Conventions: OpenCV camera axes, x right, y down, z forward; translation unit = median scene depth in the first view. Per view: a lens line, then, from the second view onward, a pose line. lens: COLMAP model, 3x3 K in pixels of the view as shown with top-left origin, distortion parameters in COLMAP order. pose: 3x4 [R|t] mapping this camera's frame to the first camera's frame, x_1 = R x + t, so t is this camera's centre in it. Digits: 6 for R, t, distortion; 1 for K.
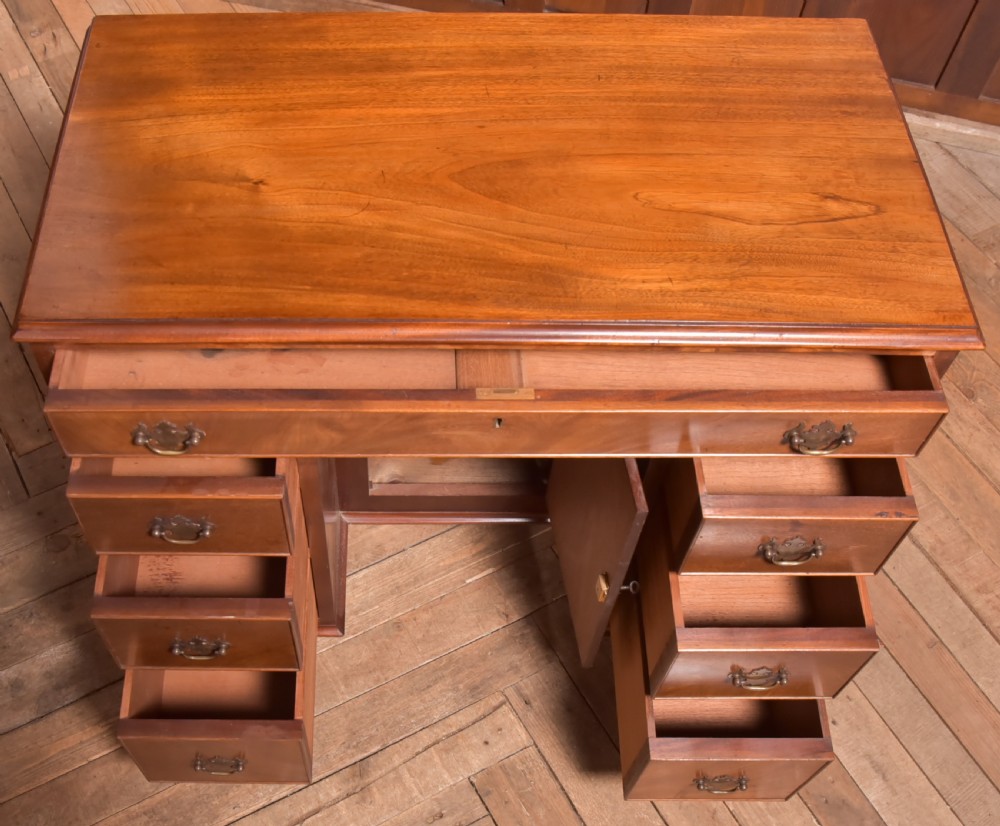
lens RADIAL K [[1104.9, 0, 386.7], [0, 1104.9, 508.9], [0, 0, 1]] dist [-0.087134, 0.000000]
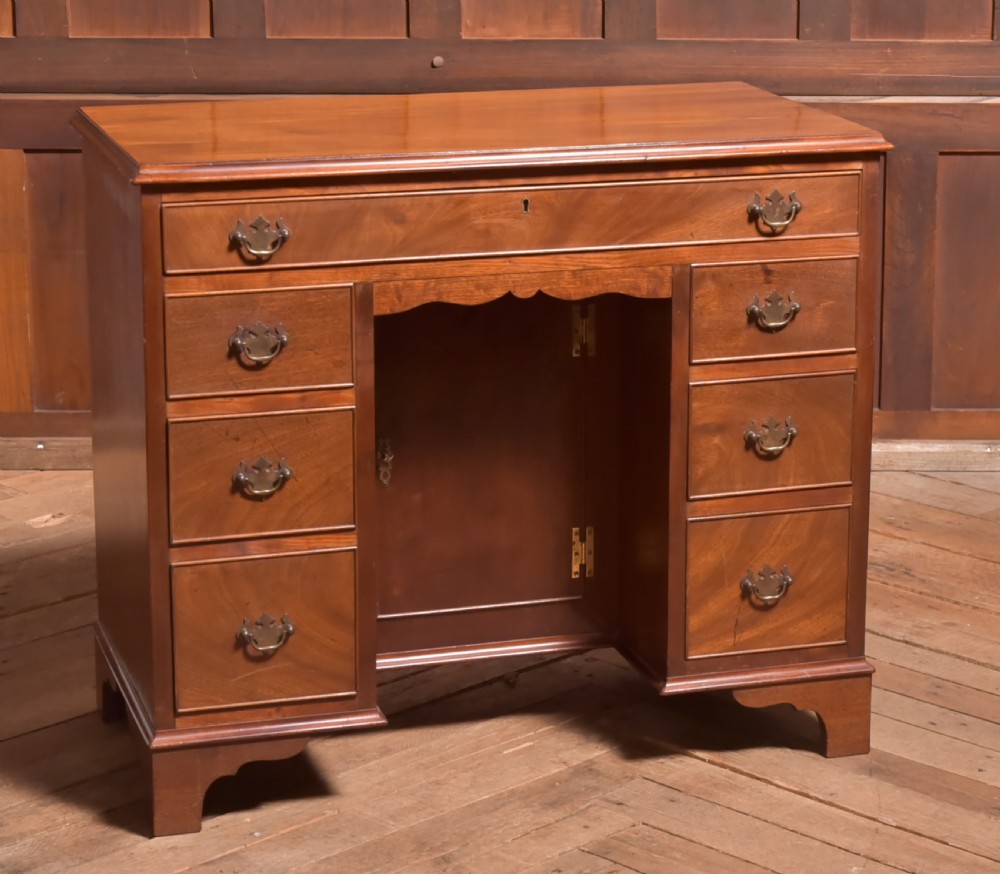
lens RADIAL K [[2792.7, 0, 572.8], [0, 2792.7, 344.6], [0, 0, 1]] dist [0.054930, 0.000000]
pose [[0.948085, -0.057564, 0.312765, -0.531250], [0.265837, 0.683243, -0.680080, 1.346722], [-0.174547, 0.727918, 0.663075, -0.596620]]
